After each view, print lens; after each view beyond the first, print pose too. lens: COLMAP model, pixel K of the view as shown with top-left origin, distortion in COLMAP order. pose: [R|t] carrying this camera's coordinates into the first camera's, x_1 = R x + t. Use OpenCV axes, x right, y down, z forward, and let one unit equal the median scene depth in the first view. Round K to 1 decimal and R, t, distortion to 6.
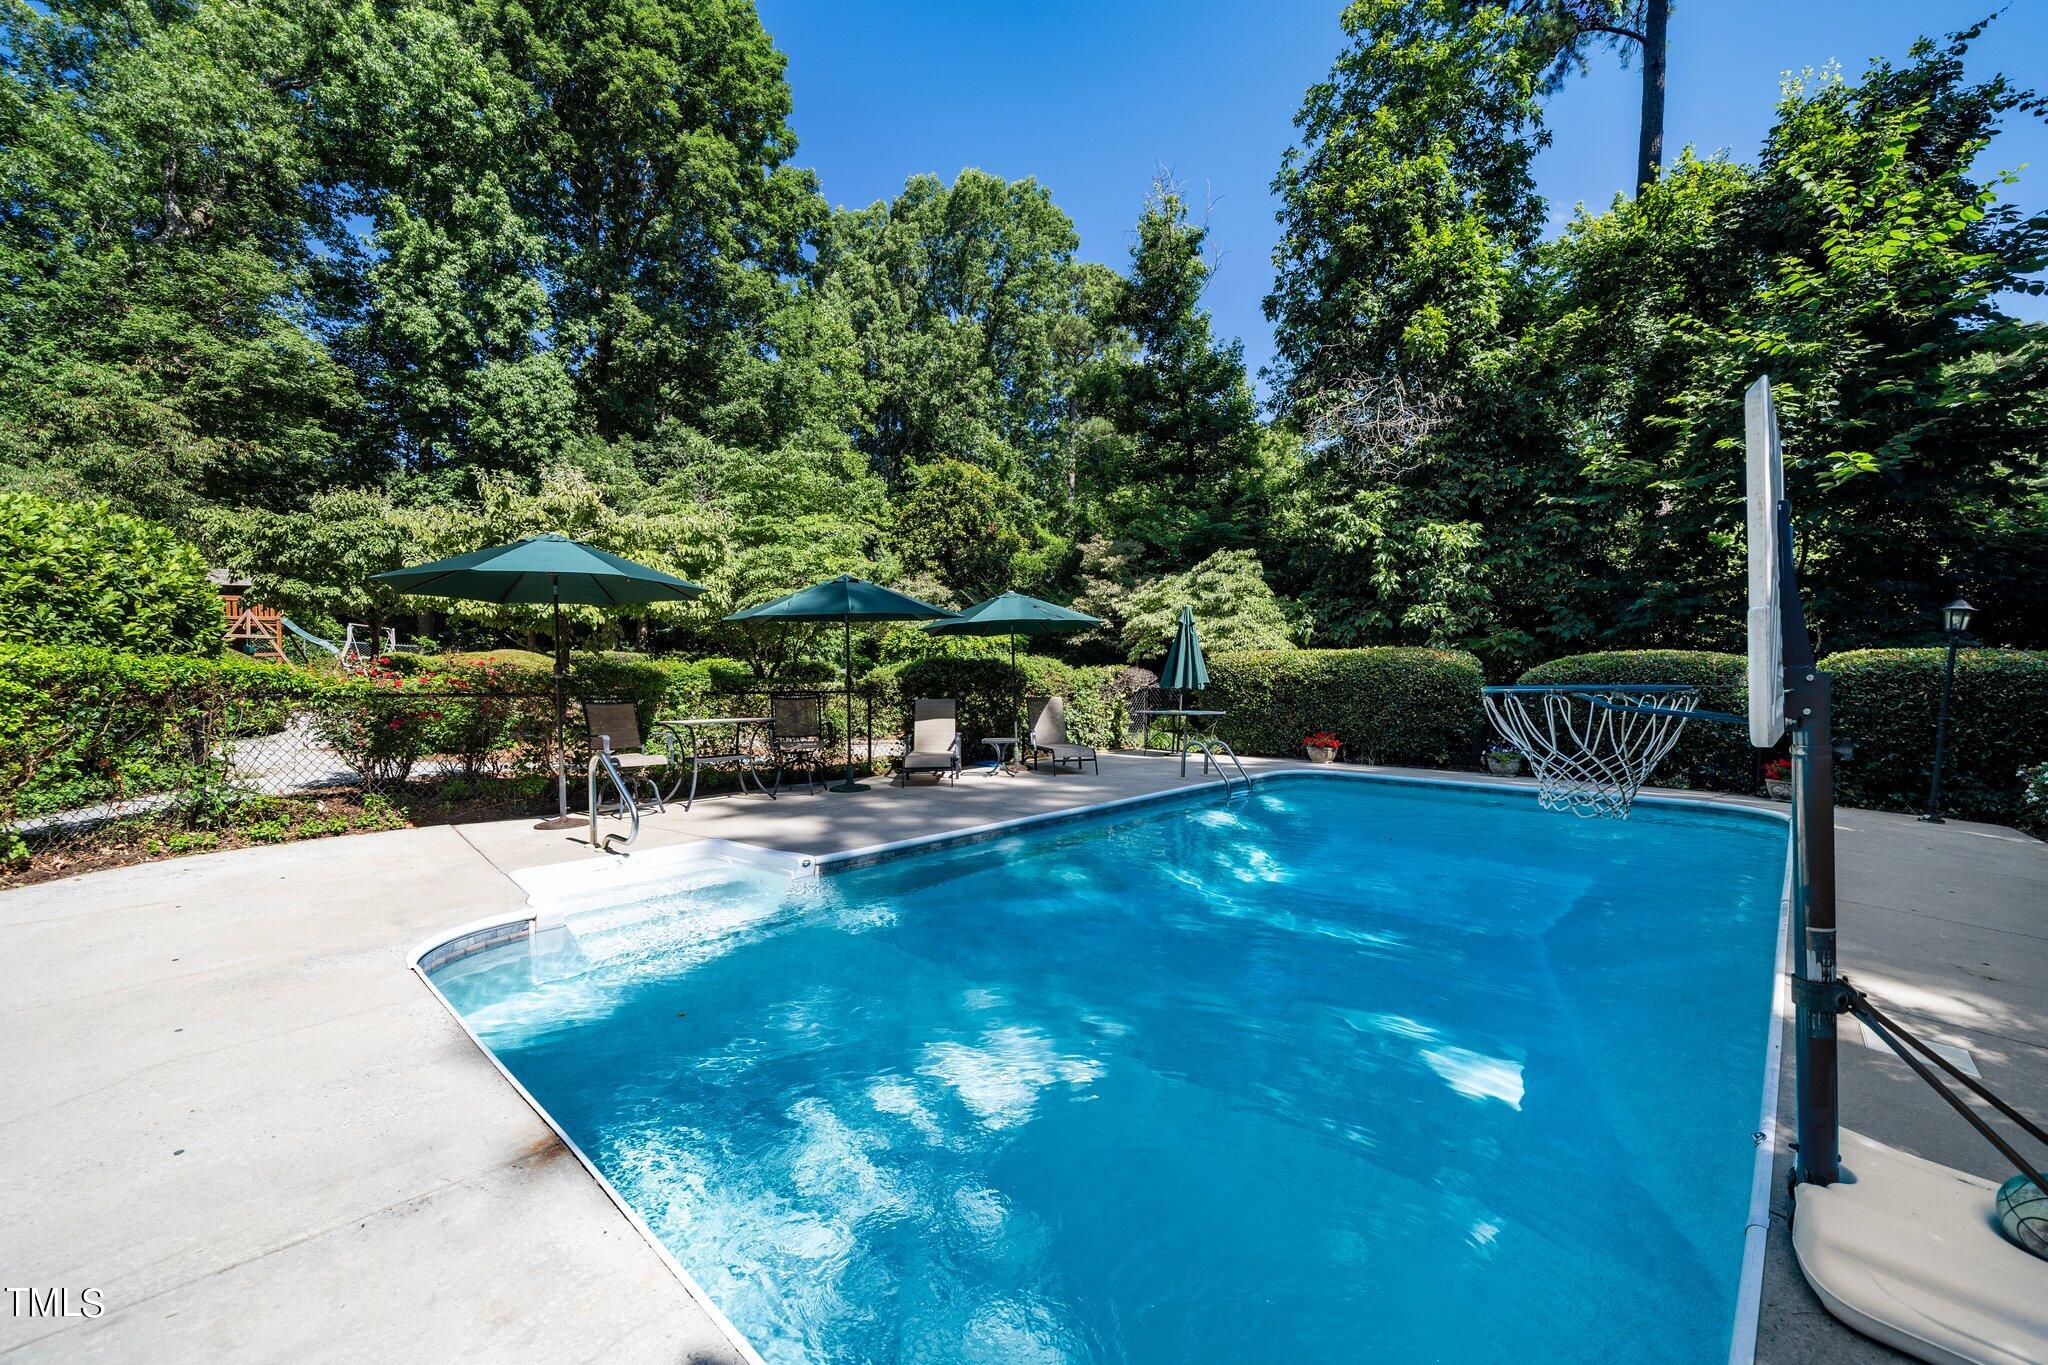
lens RADIAL K [[819.5, 0, 854.9], [0, 819.5, 699.8], [0, 0, 1]] dist [0.000628, 0.000011]
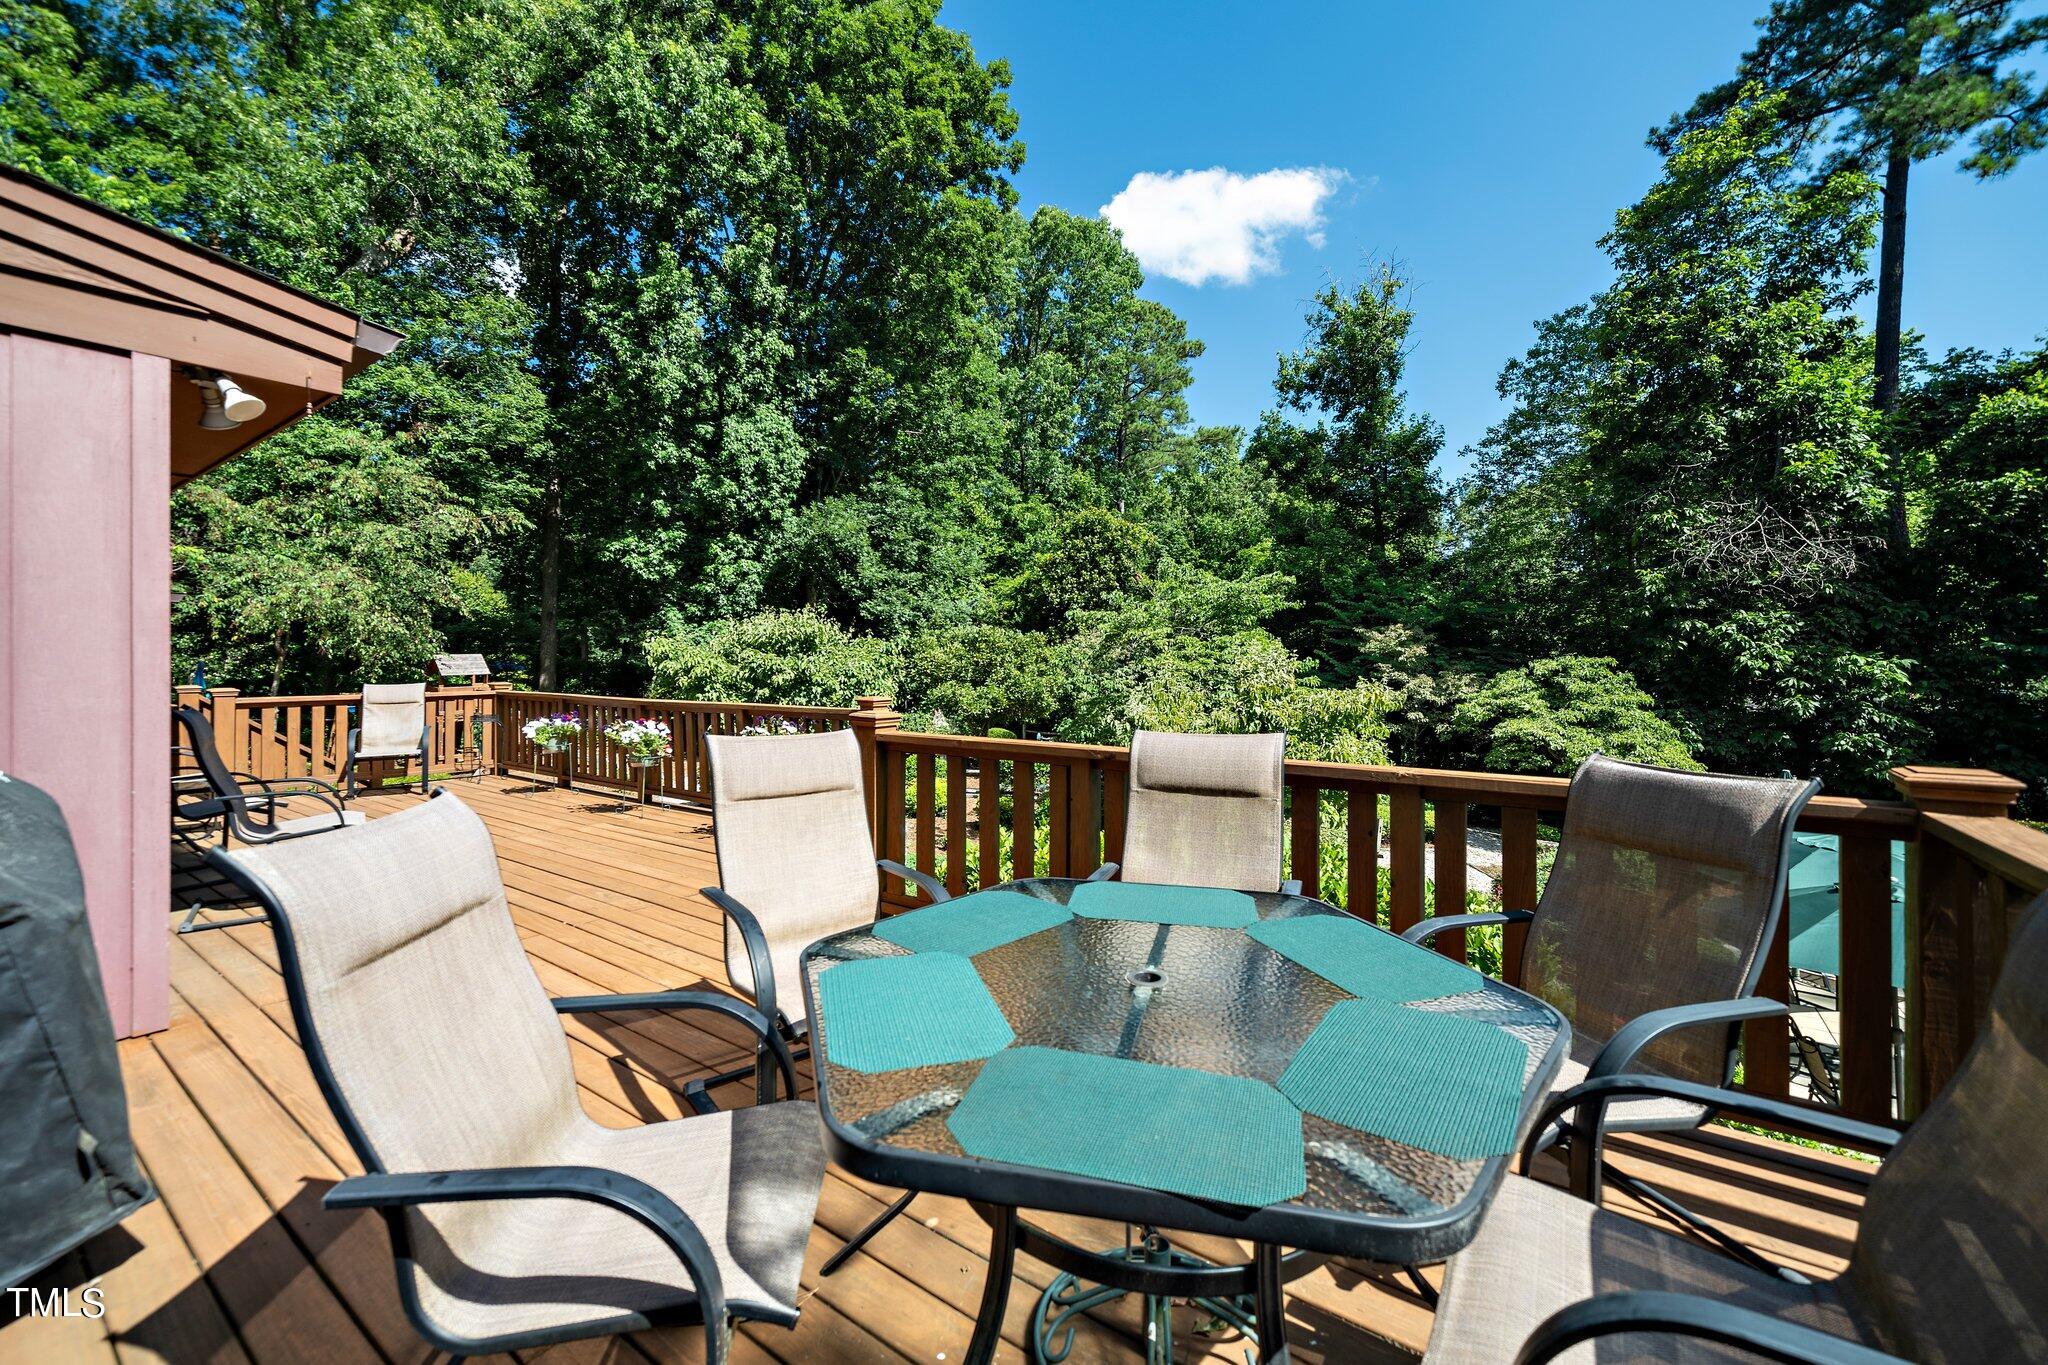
lens RADIAL K [[846.4, 0, 984.0], [0, 846.4, 684.8], [0, 0, 1]] dist [-0.001204, 0.000170]
pose [[0.991356, -0.000153, 0.131196, -0.350293], [0.005785, 0.999078, -0.042545, -0.090539], [-0.131069, 0.042936, 0.990443, 0.053062]]
